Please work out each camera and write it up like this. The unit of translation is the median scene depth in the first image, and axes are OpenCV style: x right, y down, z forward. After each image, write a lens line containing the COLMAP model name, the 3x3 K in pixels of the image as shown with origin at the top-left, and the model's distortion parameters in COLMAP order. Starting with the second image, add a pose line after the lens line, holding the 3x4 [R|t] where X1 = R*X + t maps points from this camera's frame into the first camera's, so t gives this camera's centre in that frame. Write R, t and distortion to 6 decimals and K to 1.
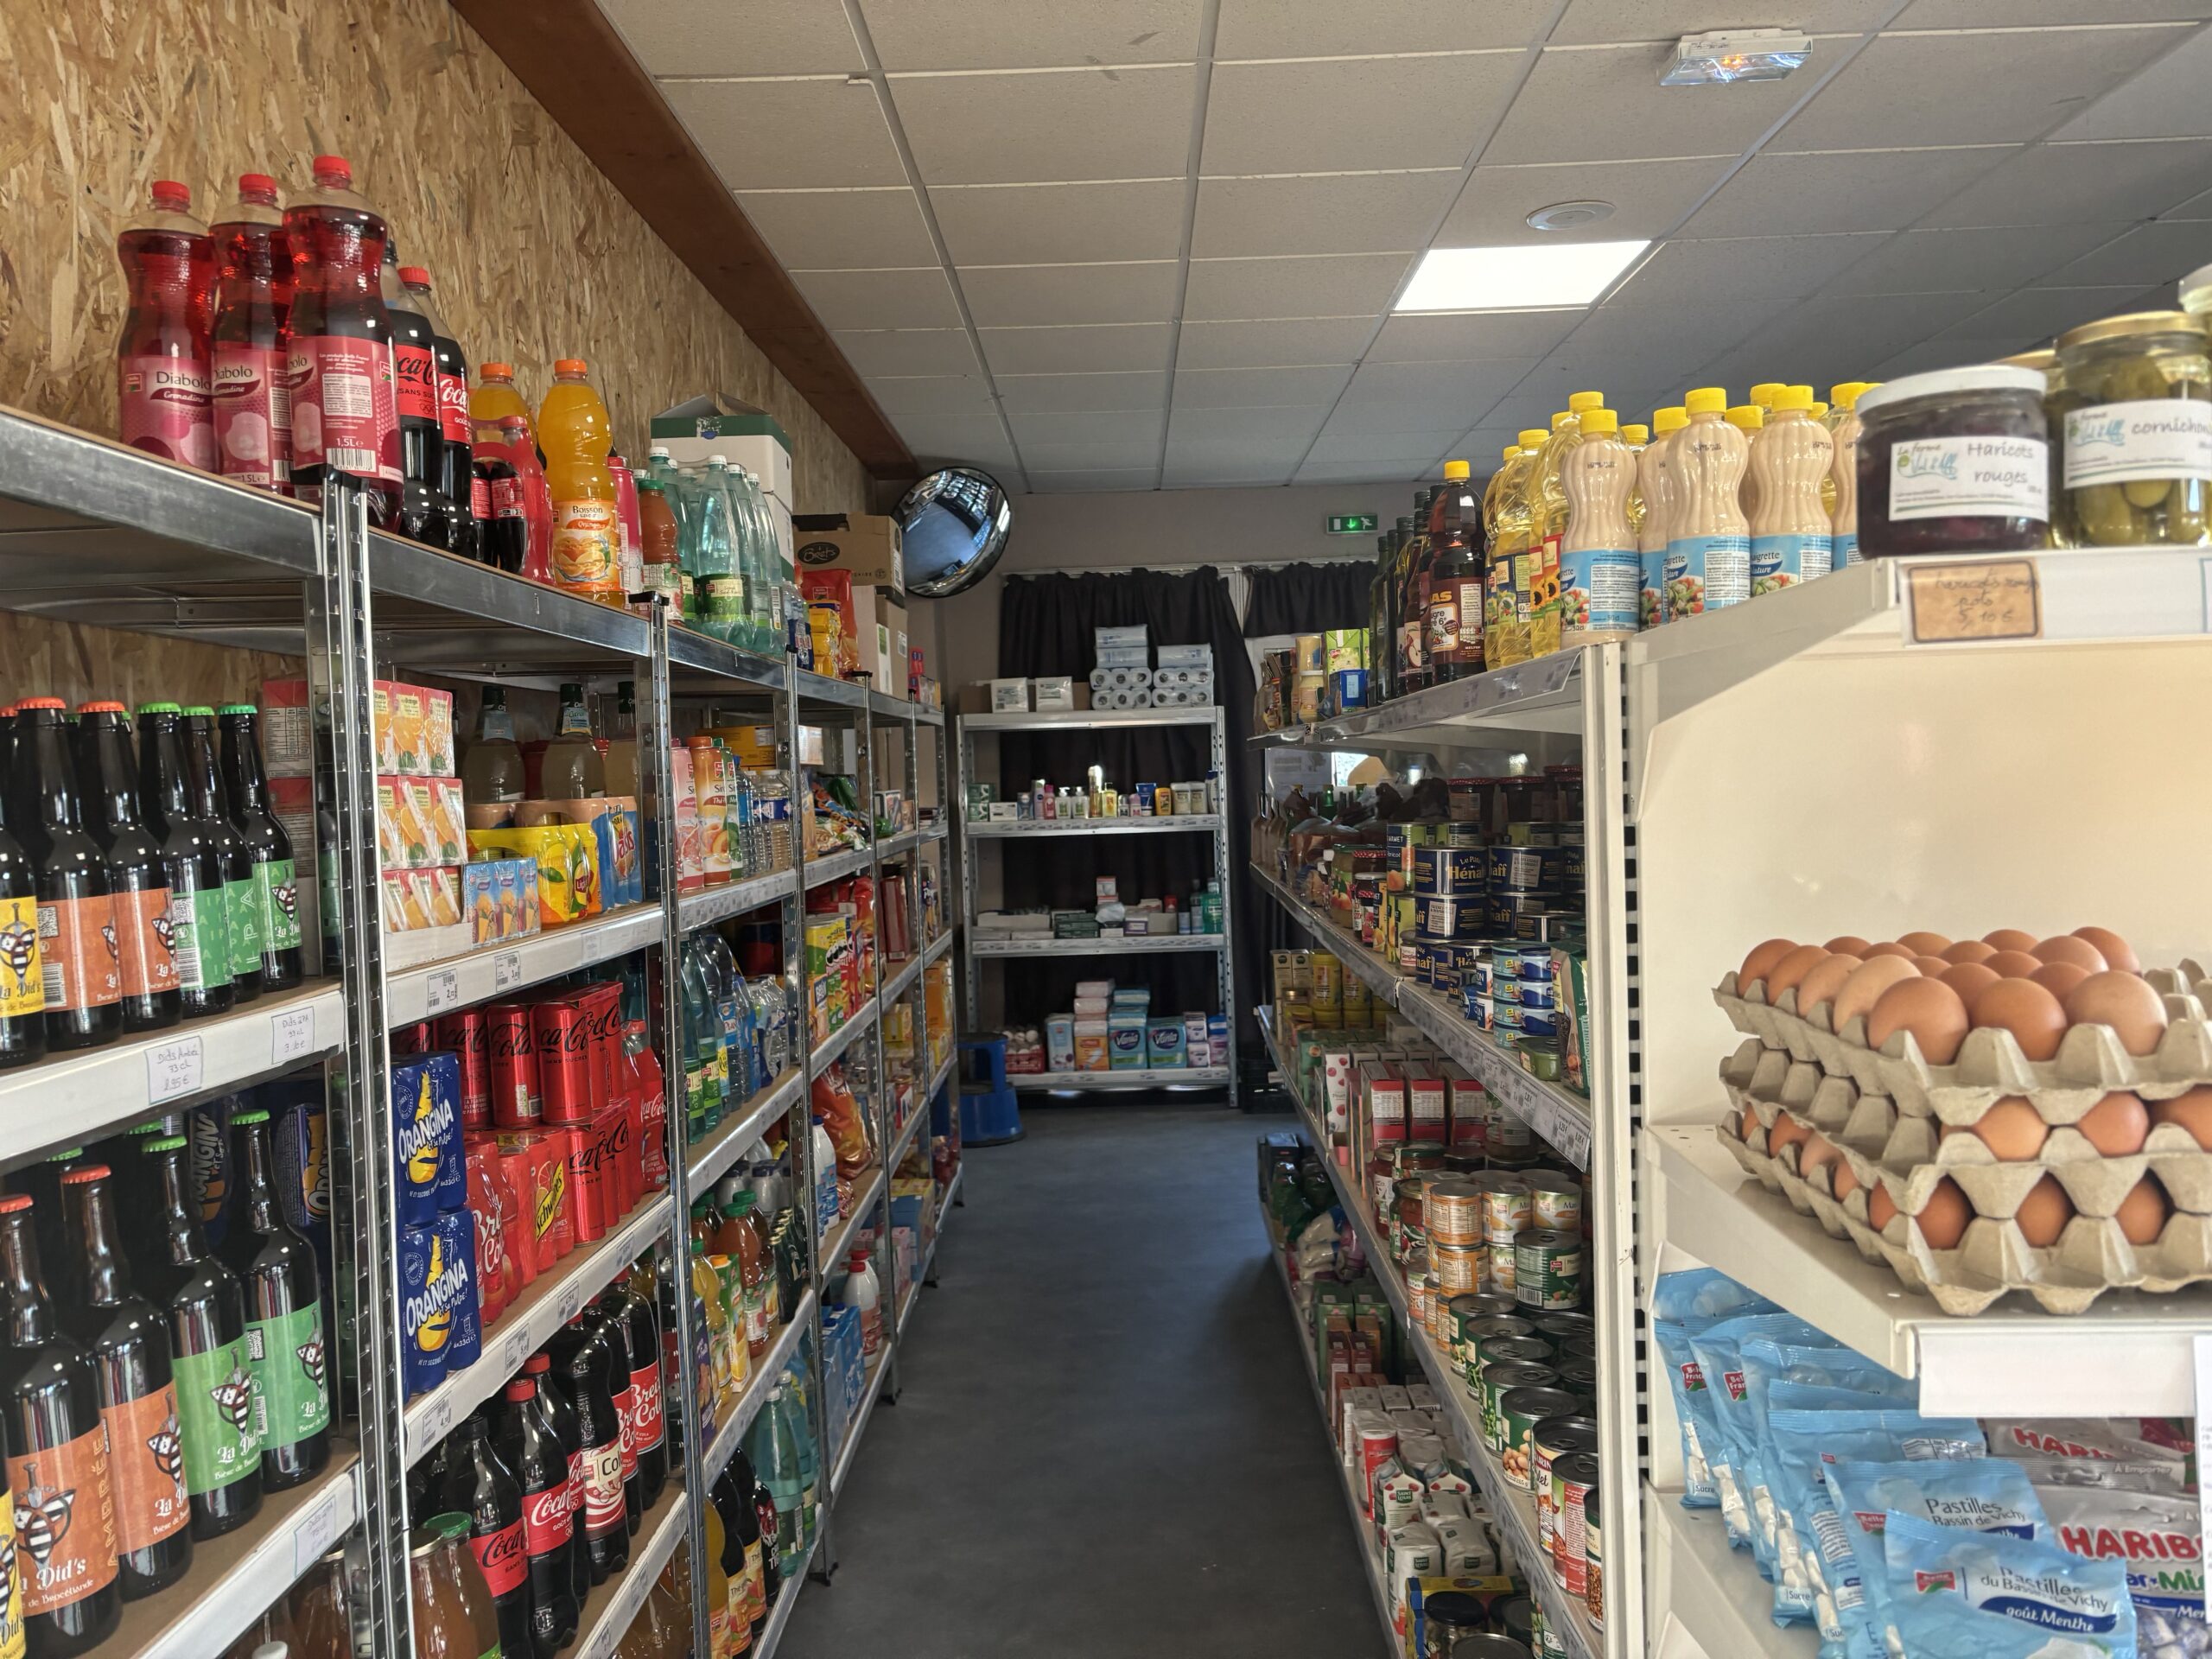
lens RADIAL K [[1705.2, 0, 1106.0], [0, 1705.2, 829.5], [0, 0, 1]] dist [0.004859, -0.041476]
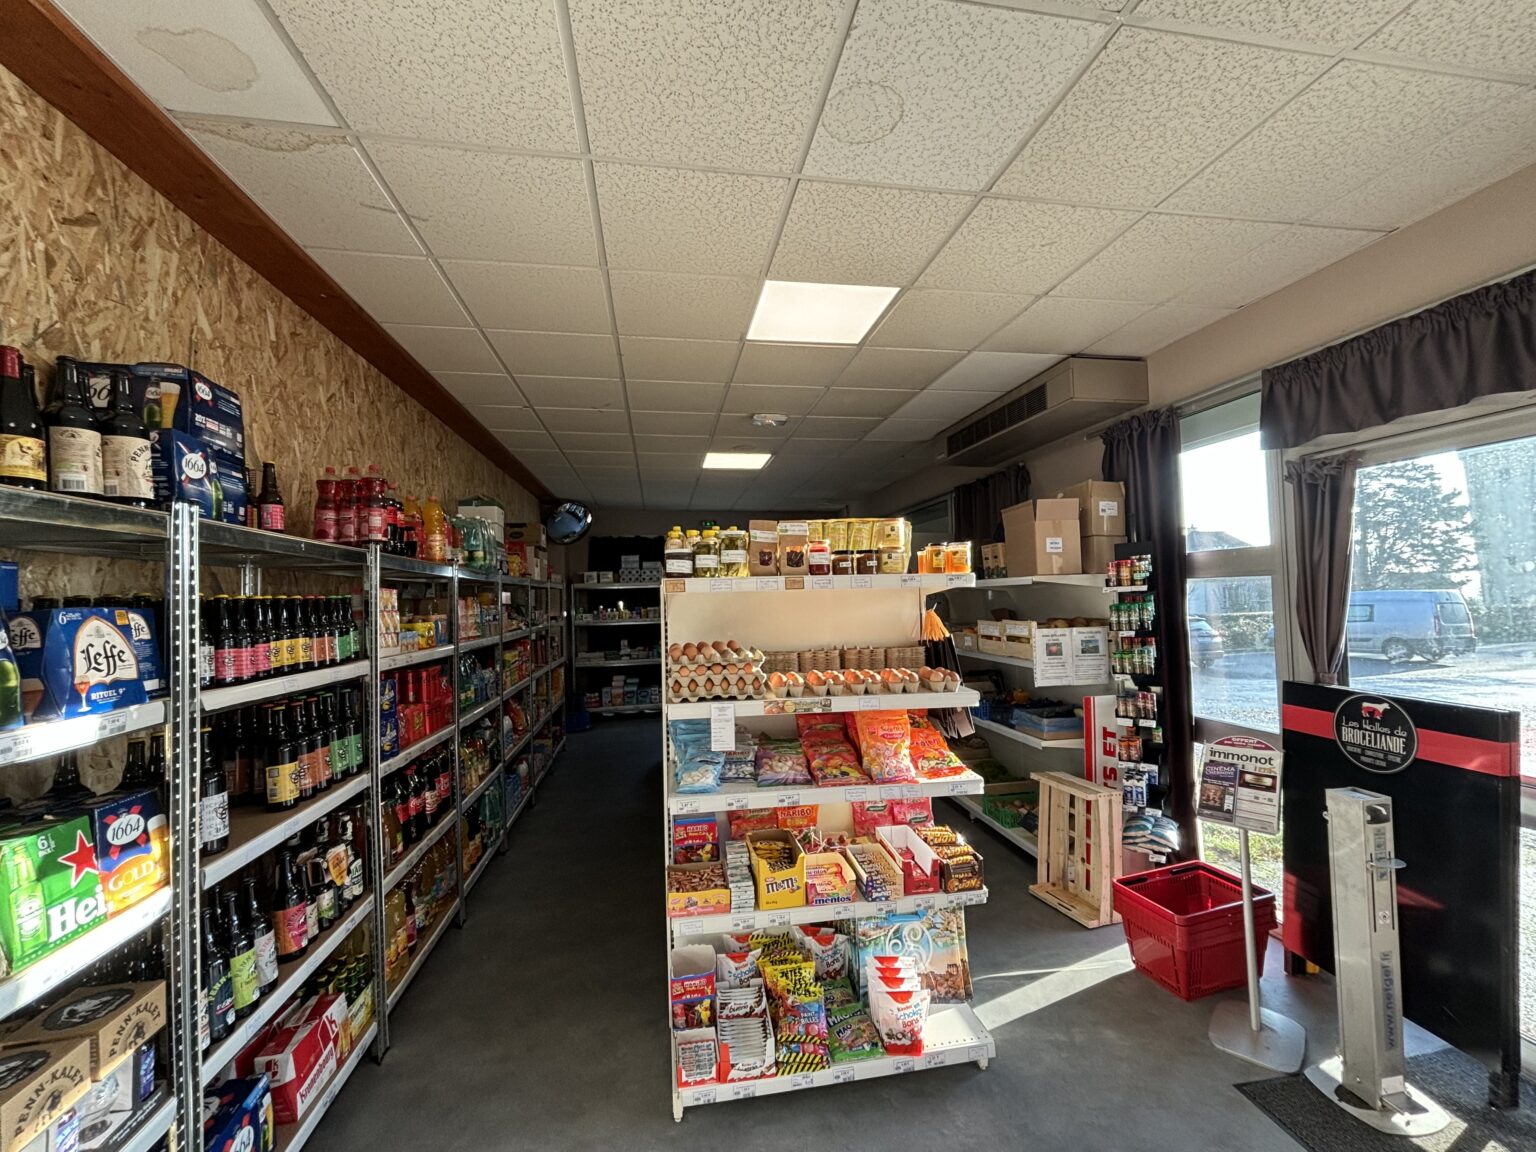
lens RADIAL K [[611.7, 0, 787.6], [0, 611.7, 573.7], [0, 0, 1]] dist [-0.032153, -0.000173]
pose [[0.972410, 0.014323, 0.232837, 0.112722], [0.004389, 0.996813, -0.079652, 0.000047], [-0.233236, 0.078476, 0.969248, -0.374563]]
